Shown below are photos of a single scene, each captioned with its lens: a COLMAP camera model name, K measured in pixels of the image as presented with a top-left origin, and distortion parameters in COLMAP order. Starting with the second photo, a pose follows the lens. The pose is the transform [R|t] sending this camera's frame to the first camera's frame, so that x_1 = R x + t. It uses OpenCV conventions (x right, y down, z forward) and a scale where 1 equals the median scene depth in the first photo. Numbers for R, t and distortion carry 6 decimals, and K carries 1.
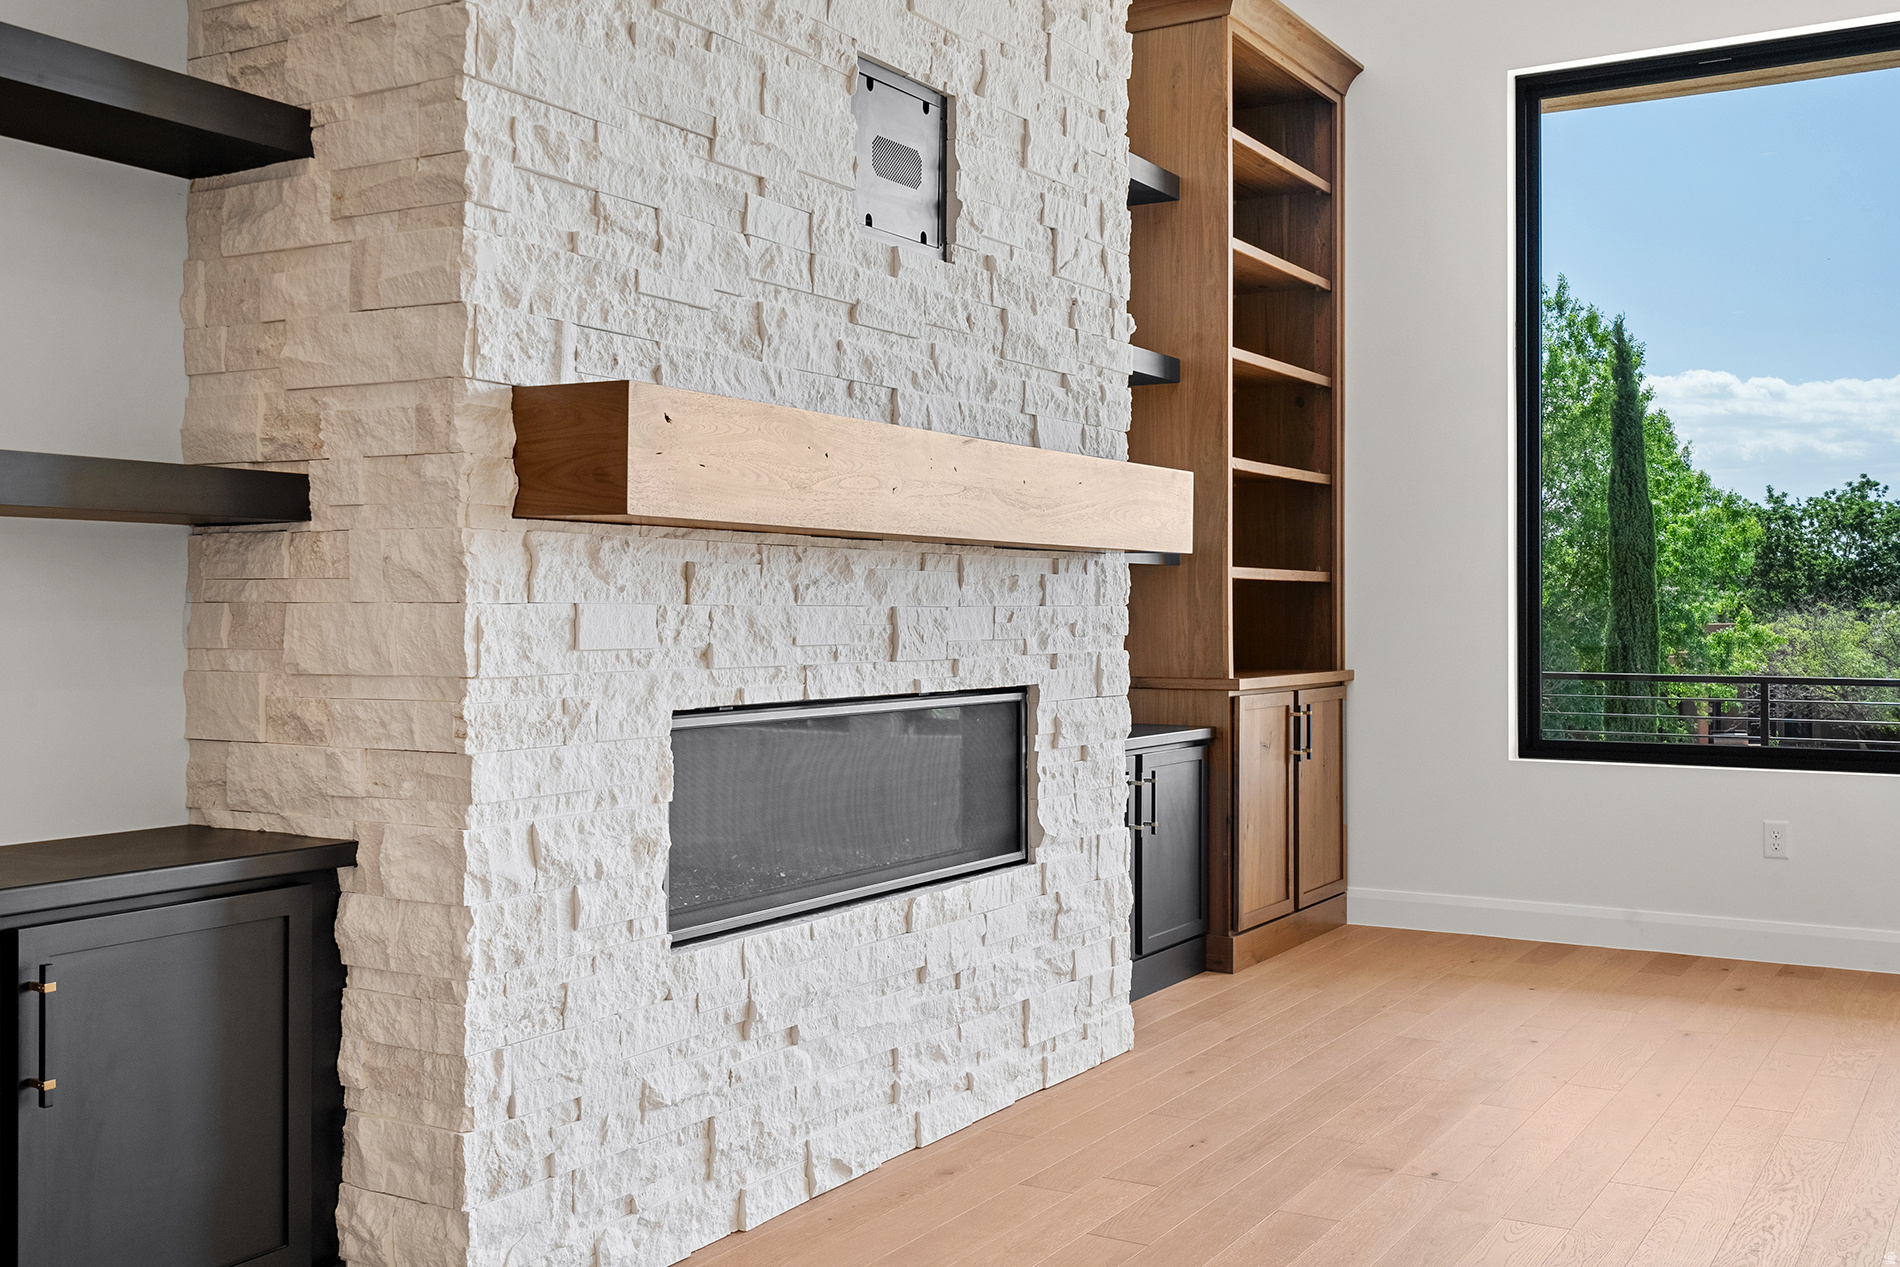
lens RADIAL K [[1860.6, 0, 950.1], [0, 1860.6, 595.4], [0, 0, 1]] dist [0.015438, 0.000000]
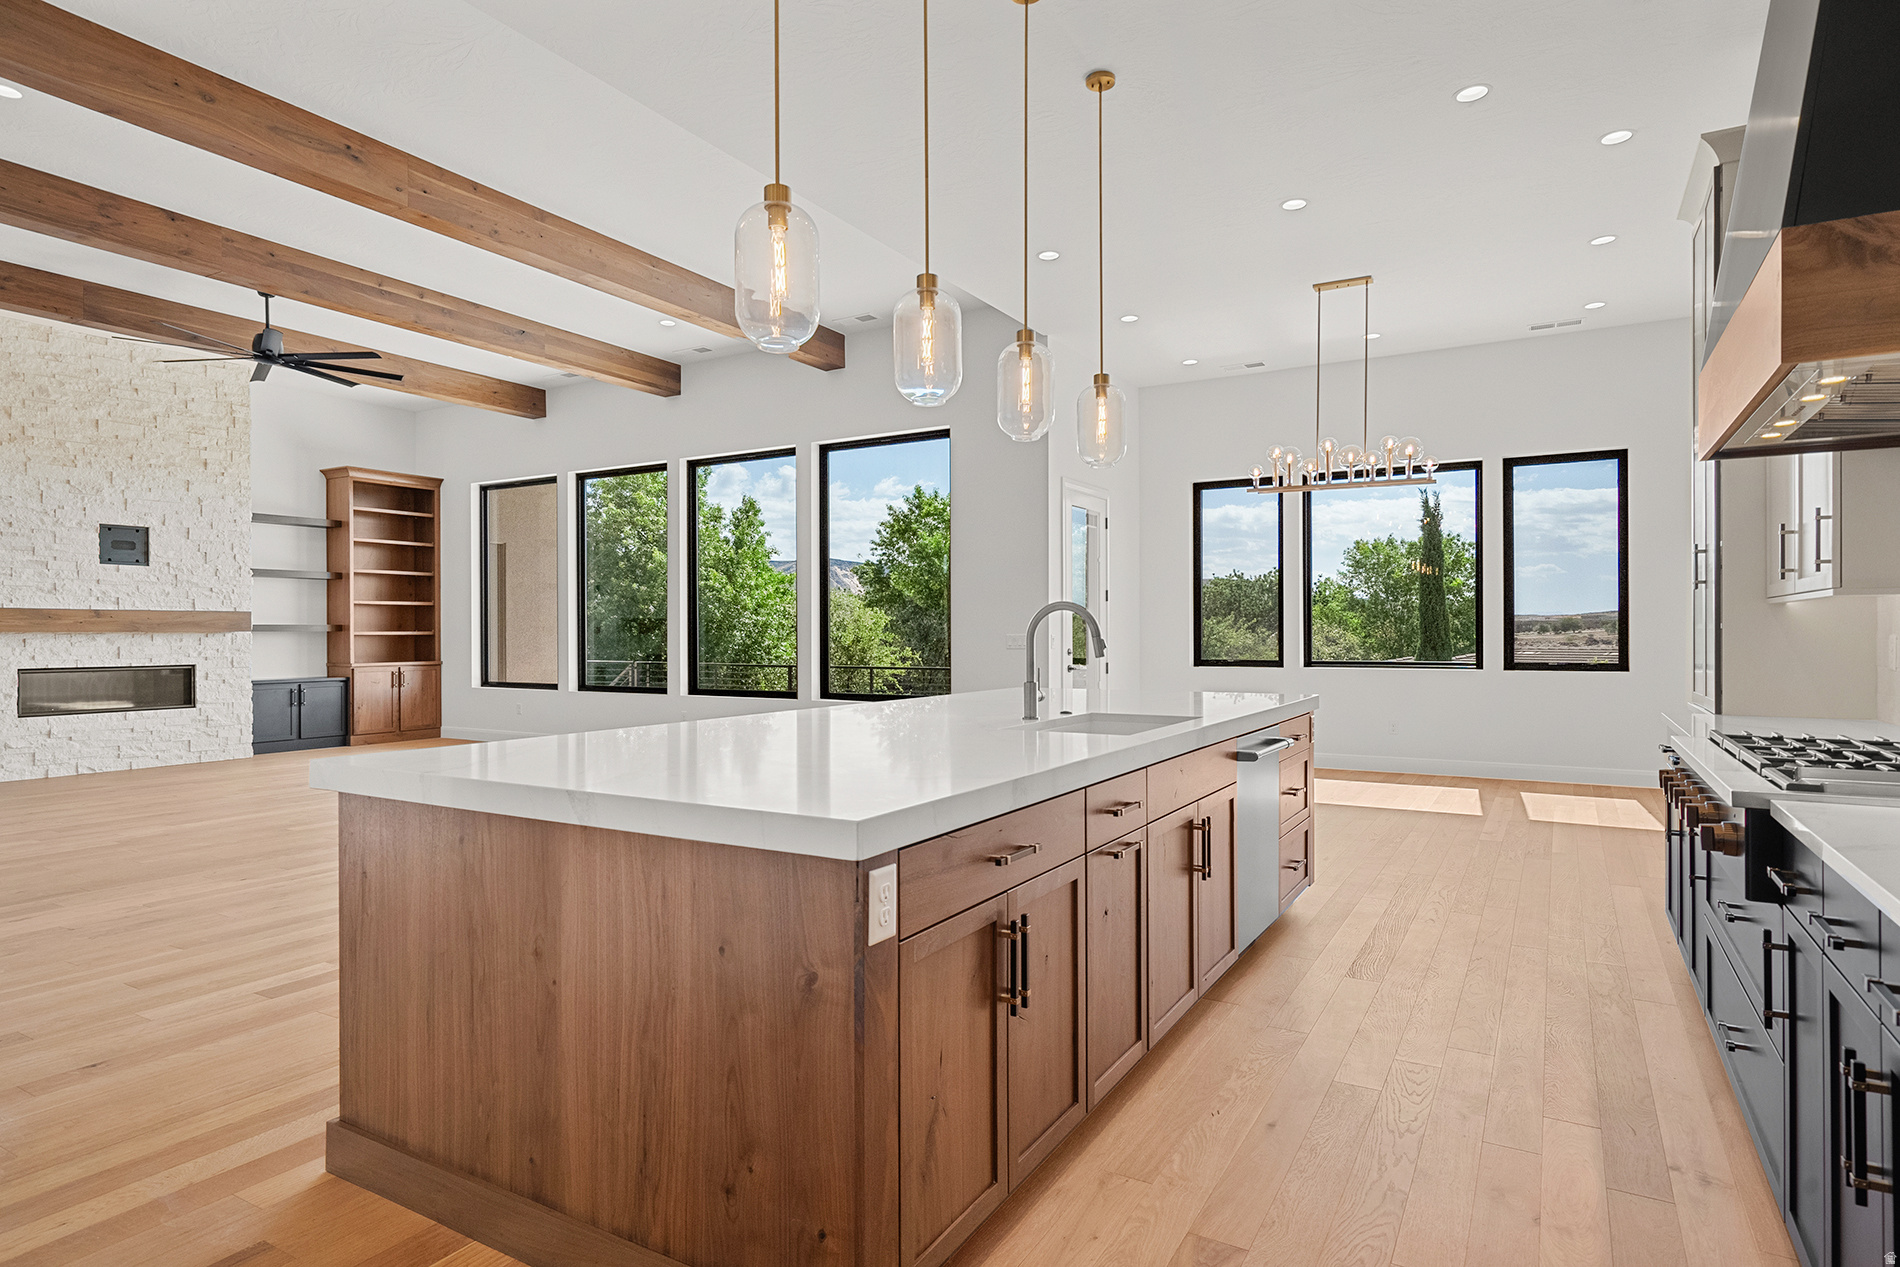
lens RADIAL K [[1030.2, 0, 956.6], [0, 1030.2, 635.0], [0, 0, 1]] dist [0.007495, -0.001071]
pose [[0.999535, -0.007088, 0.029657, 2.045549], [0.006814, 0.999933, 0.009326, -0.033364], [-0.029721, -0.009119, 0.999517, -1.646720]]
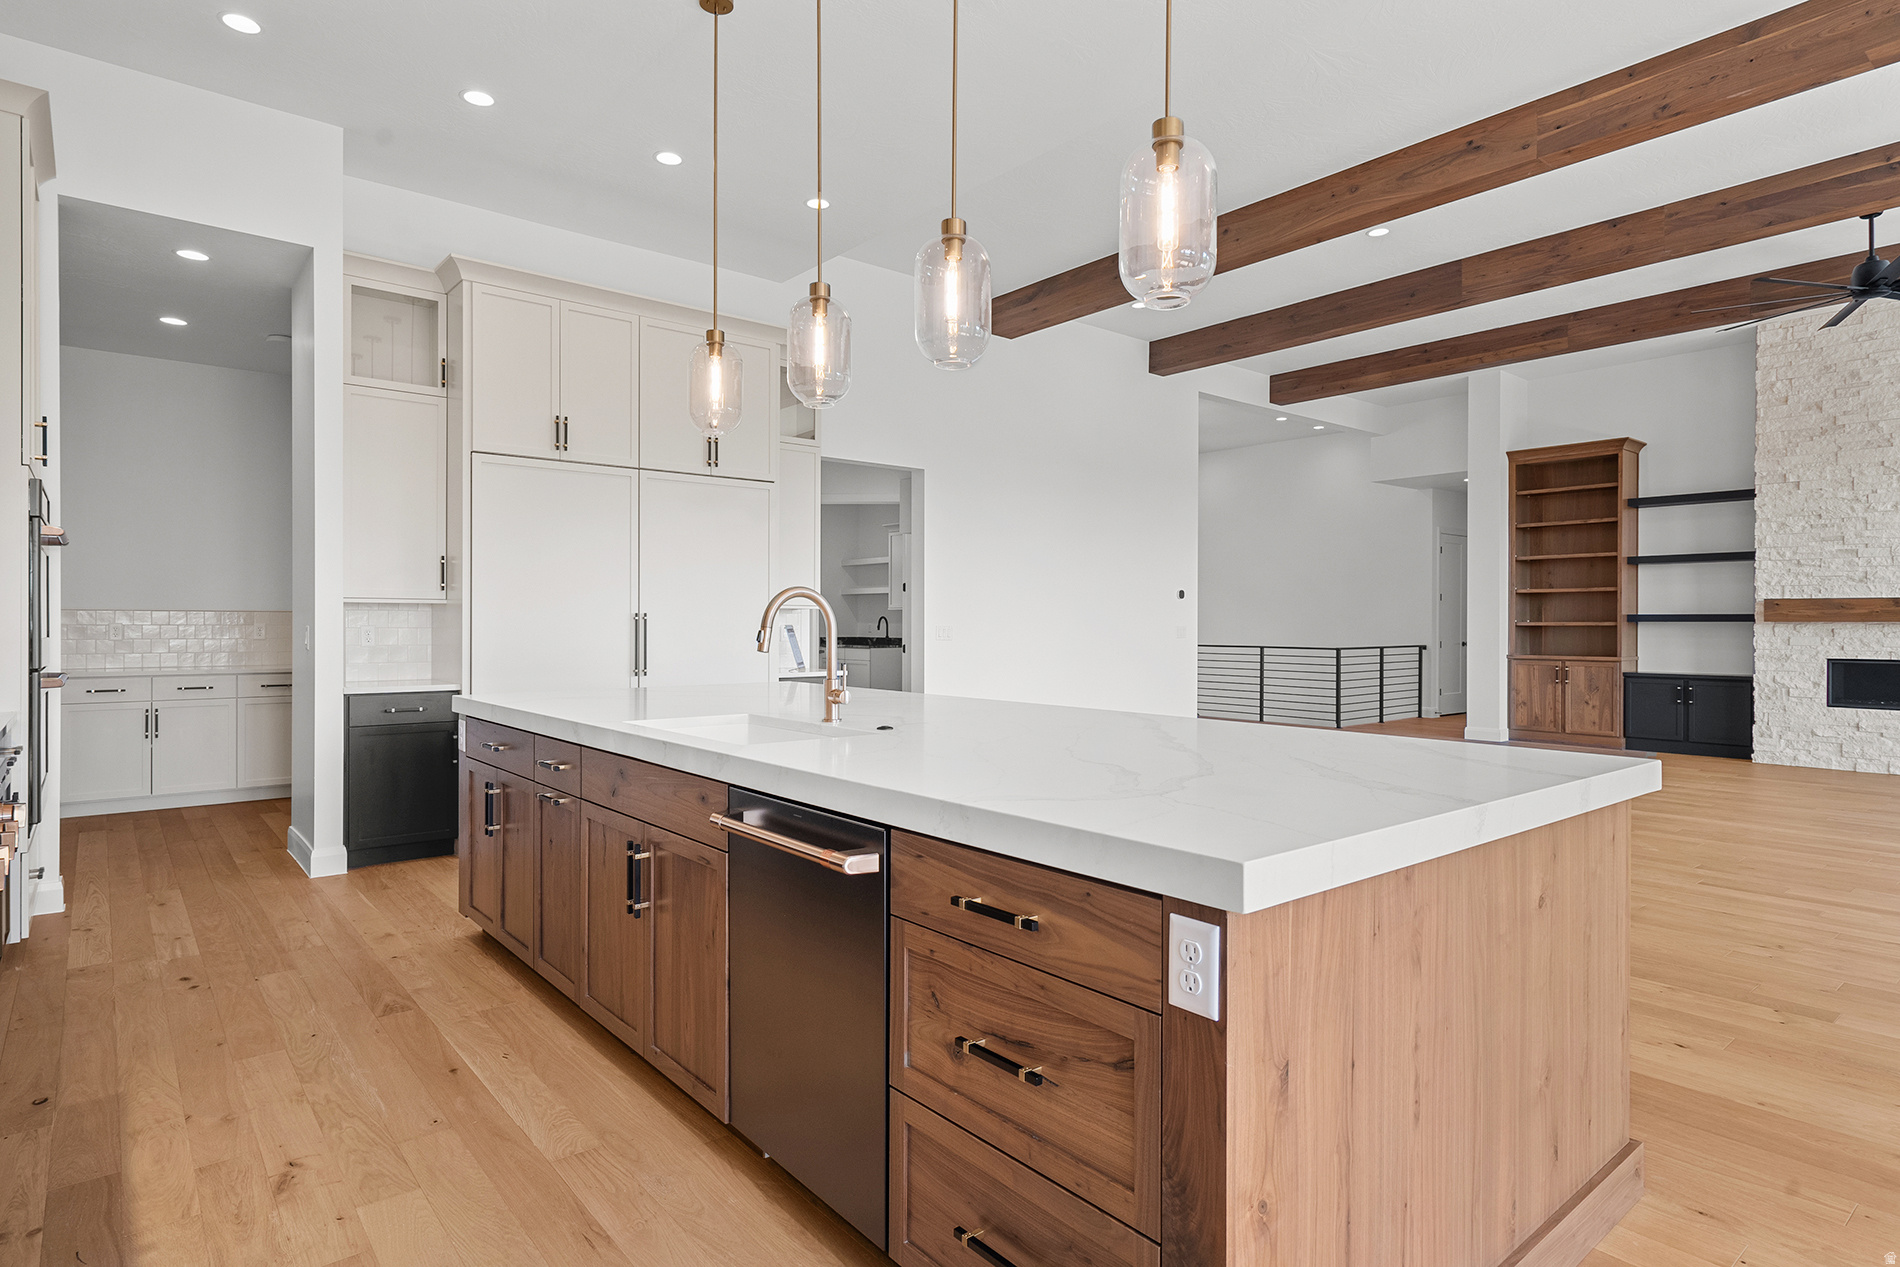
lens RADIAL K [[1030.2, 0, 948.6], [0, 1030.2, 624.0], [0, 0, 1]] dist [0.007495, -0.001071]
pose [[-0.316146, -0.003539, -0.948704, 2.920375], [0.002106, 0.999988, -0.004432, -0.021165], [0.948708, -0.003399, -0.316135, -0.319572]]
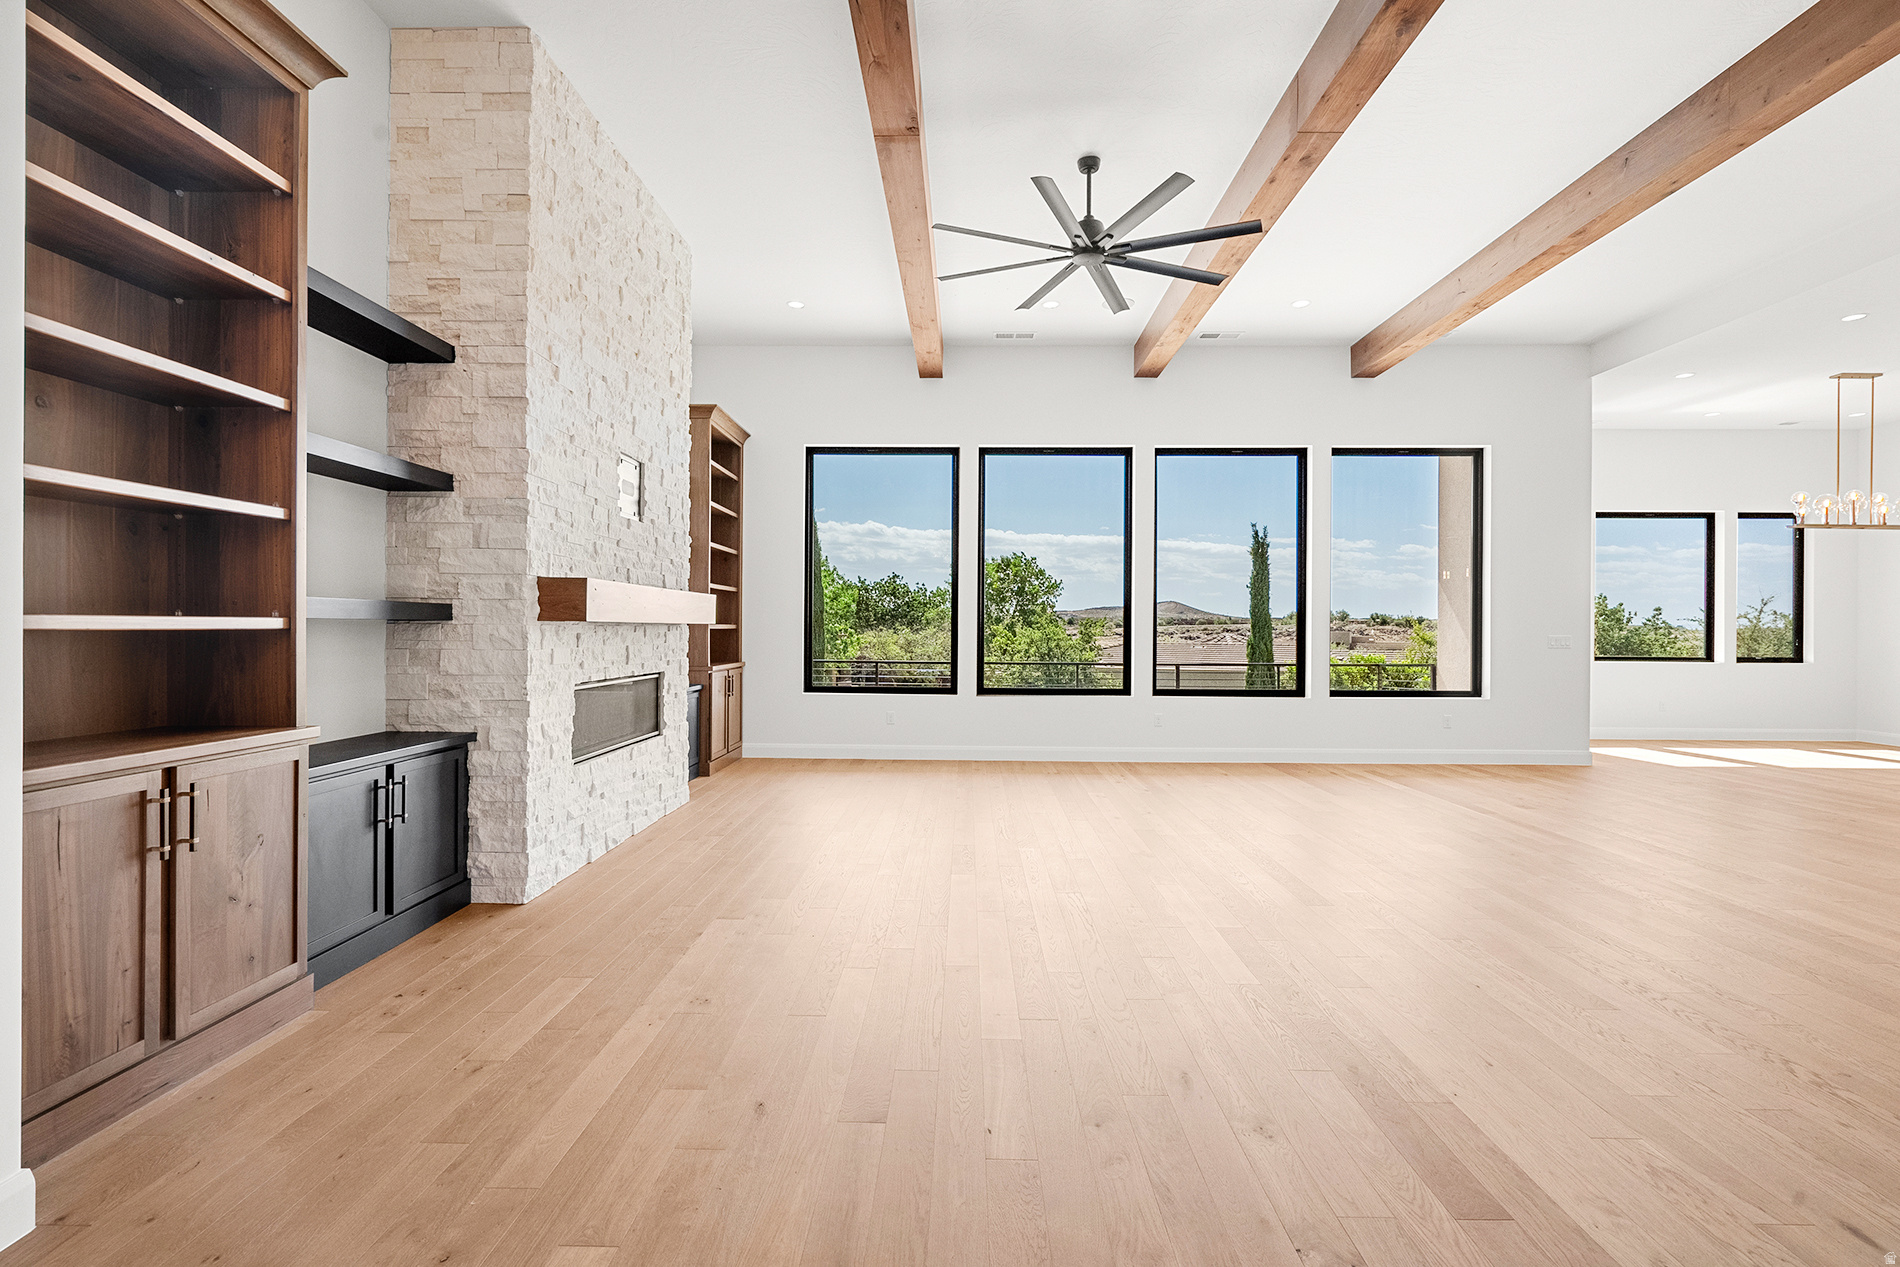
lens RADIAL K [[883.8, 0, 952.8], [0, 883.8, 624.0], [0, 0, 1]] dist [-0.003662, 0.002691]
pose [[0.865988, 0.006687, 0.500020, -0.297514], [-0.009257, 0.999954, 0.002659, -0.037750], [-0.499979, -0.006931, 0.866010, -0.448711]]
